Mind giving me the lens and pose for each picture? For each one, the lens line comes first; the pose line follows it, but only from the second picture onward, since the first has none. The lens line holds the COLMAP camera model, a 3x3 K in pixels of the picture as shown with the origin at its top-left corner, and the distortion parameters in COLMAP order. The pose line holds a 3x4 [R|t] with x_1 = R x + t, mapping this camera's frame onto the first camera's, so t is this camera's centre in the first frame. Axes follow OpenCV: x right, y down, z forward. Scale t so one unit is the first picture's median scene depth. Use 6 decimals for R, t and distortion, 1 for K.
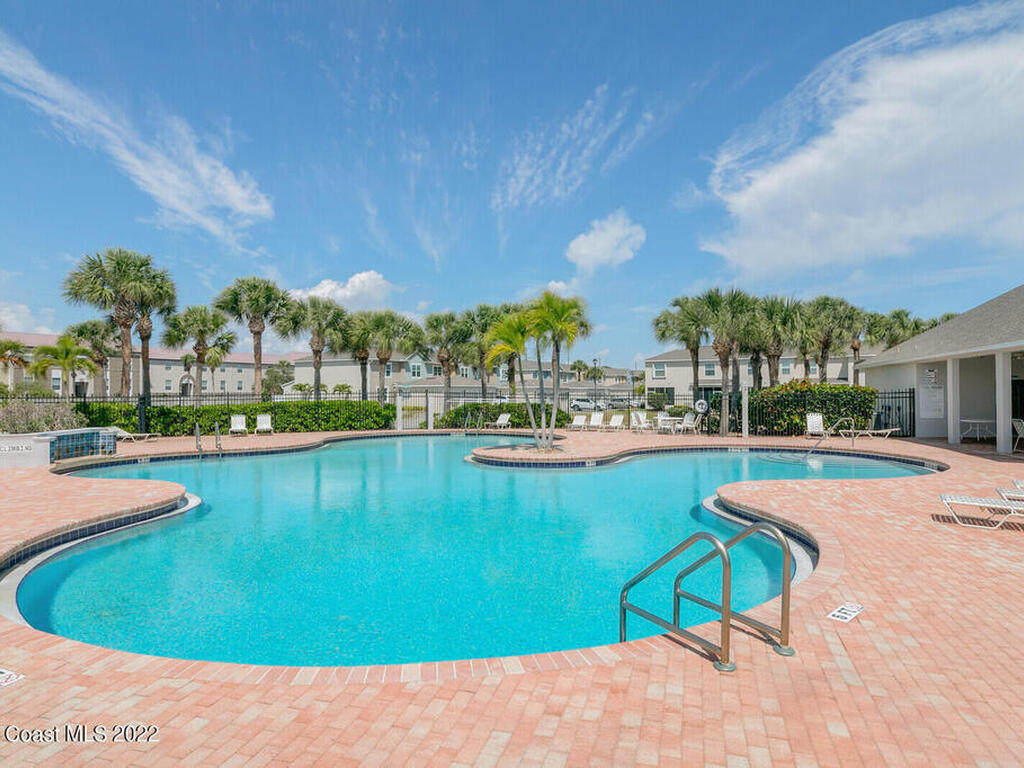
lens RADIAL K [[572.7, 0, 512.0], [0, 572.7, 384.0], [0, 0, 1]] dist [0.000531, 0.000171]
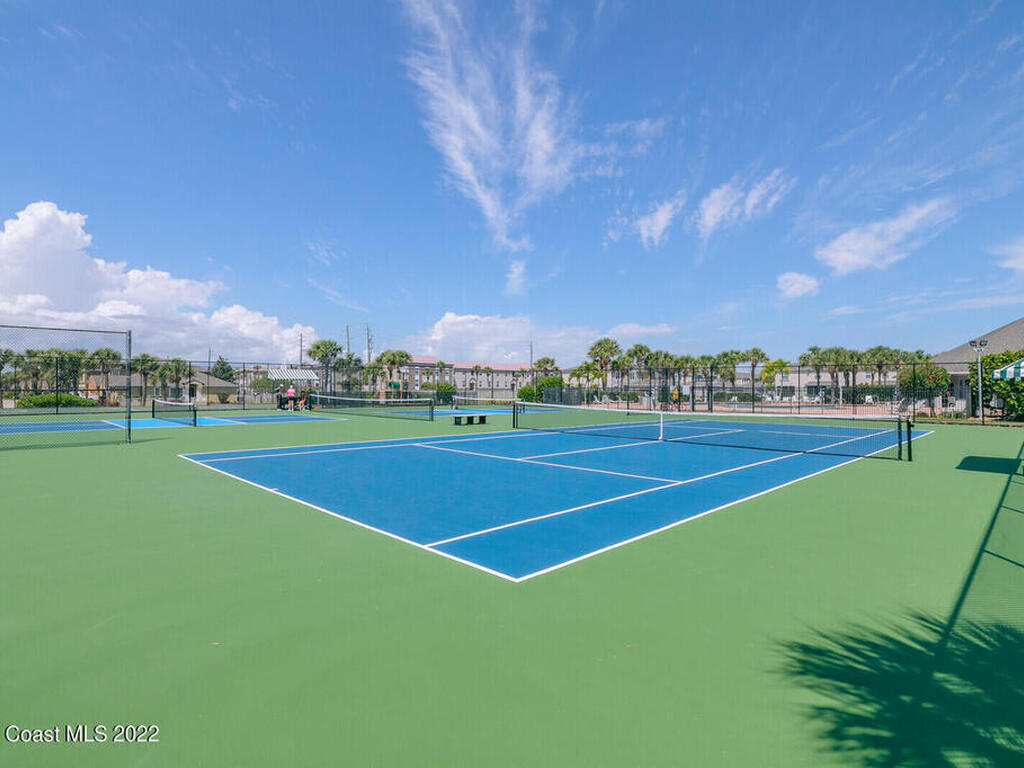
lens RADIAL K [[554.0, 0, 512.0], [0, 554.0, 384.0], [0, 0, 1]] dist [-0.000795, -0.000271]
pose [[0.989031, 0.002401, -0.147686, -0.582010], [-0.001981, 0.999994, 0.002992, -0.005703], [0.147692, -0.002667, 0.989030, -1.417999]]
